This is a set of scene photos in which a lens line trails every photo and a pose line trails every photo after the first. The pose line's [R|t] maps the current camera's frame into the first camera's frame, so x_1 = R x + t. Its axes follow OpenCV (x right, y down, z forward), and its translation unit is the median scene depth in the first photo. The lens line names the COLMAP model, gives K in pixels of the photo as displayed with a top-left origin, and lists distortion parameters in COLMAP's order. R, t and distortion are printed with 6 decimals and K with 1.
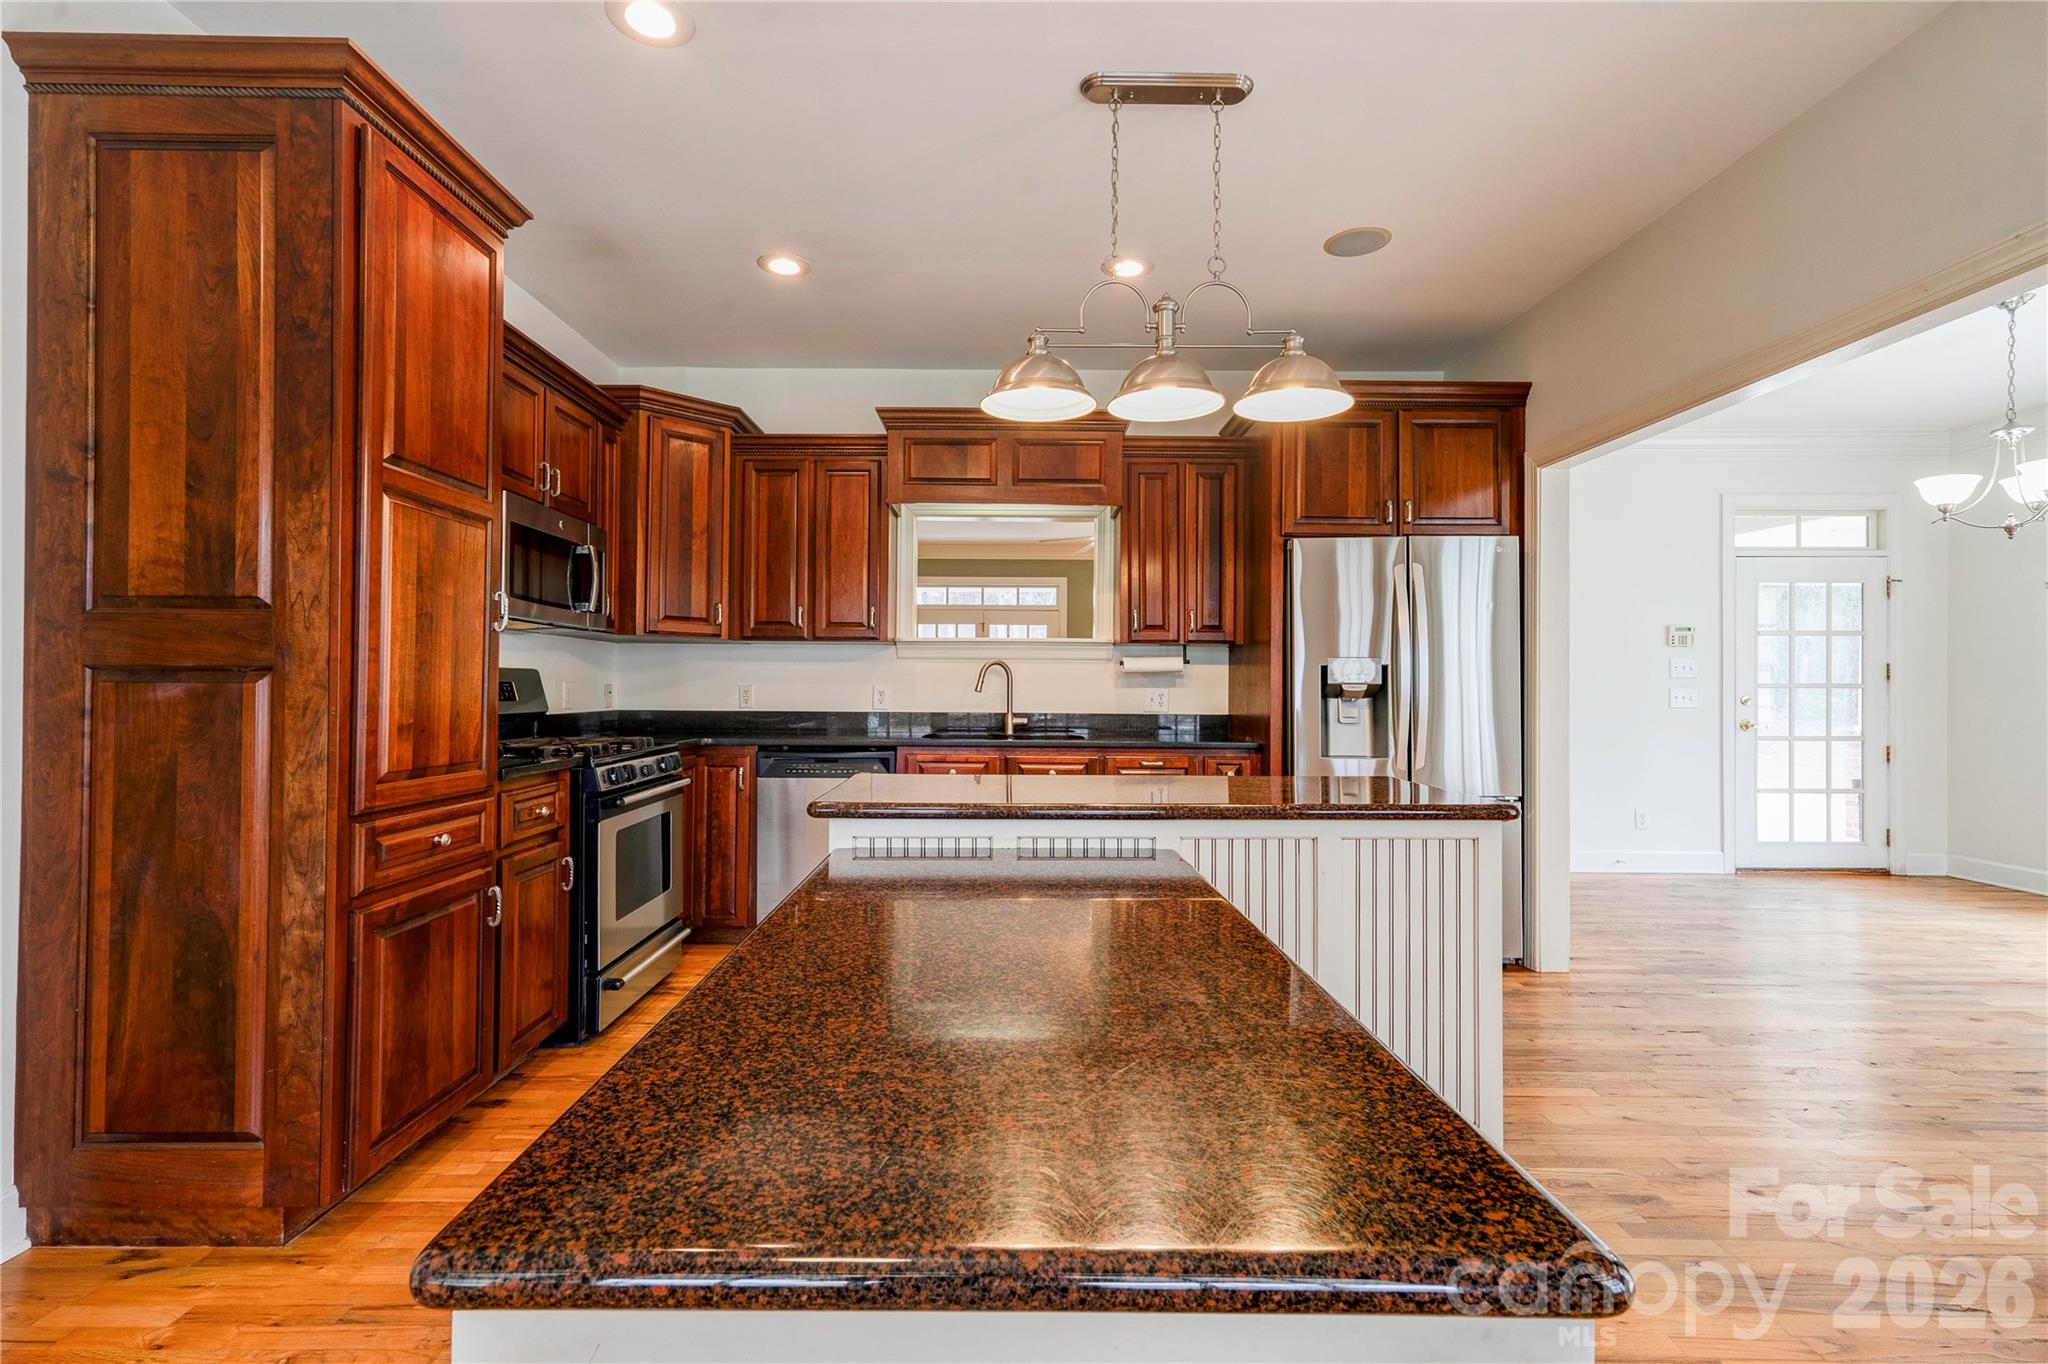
lens RADIAL K [[944.6, 0, 1032.4], [0, 944.6, 683.4], [0, 0, 1]] dist [-0.010127, 0.016621]
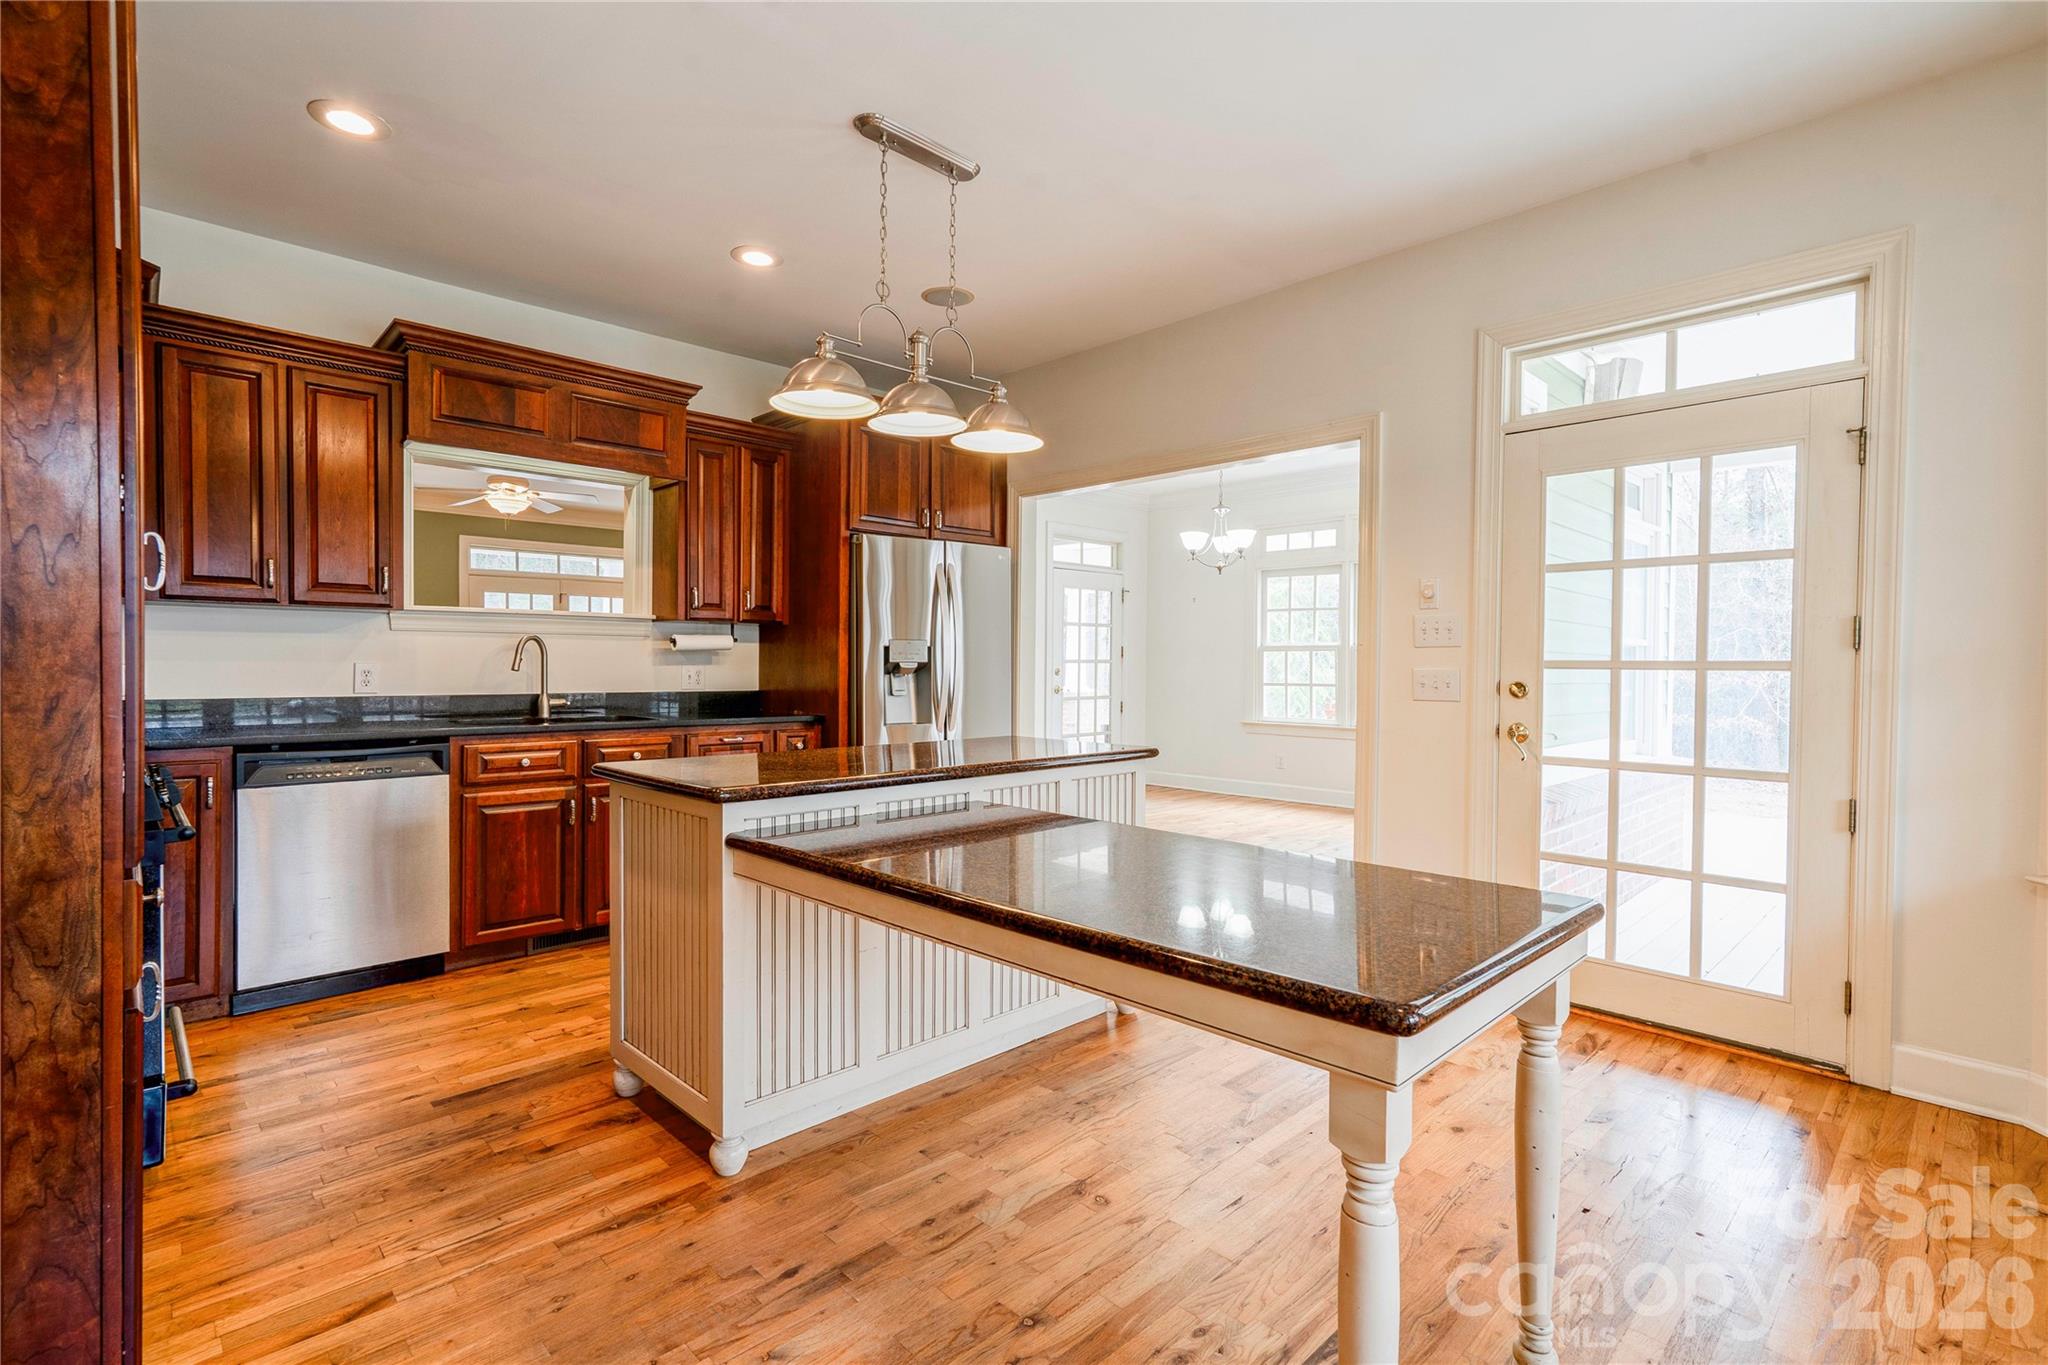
lens RADIAL K [[944.6, 0, 1032.4], [0, 944.6, 683.9], [0, 0, 1]] dist [-0.010127, 0.016621]
pose [[0.721467, -0.016559, 0.692251, -0.339673], [-0.003731, 0.999607, 0.027799, -0.005302], [-0.692439, -0.022639, 0.721122, 0.034669]]
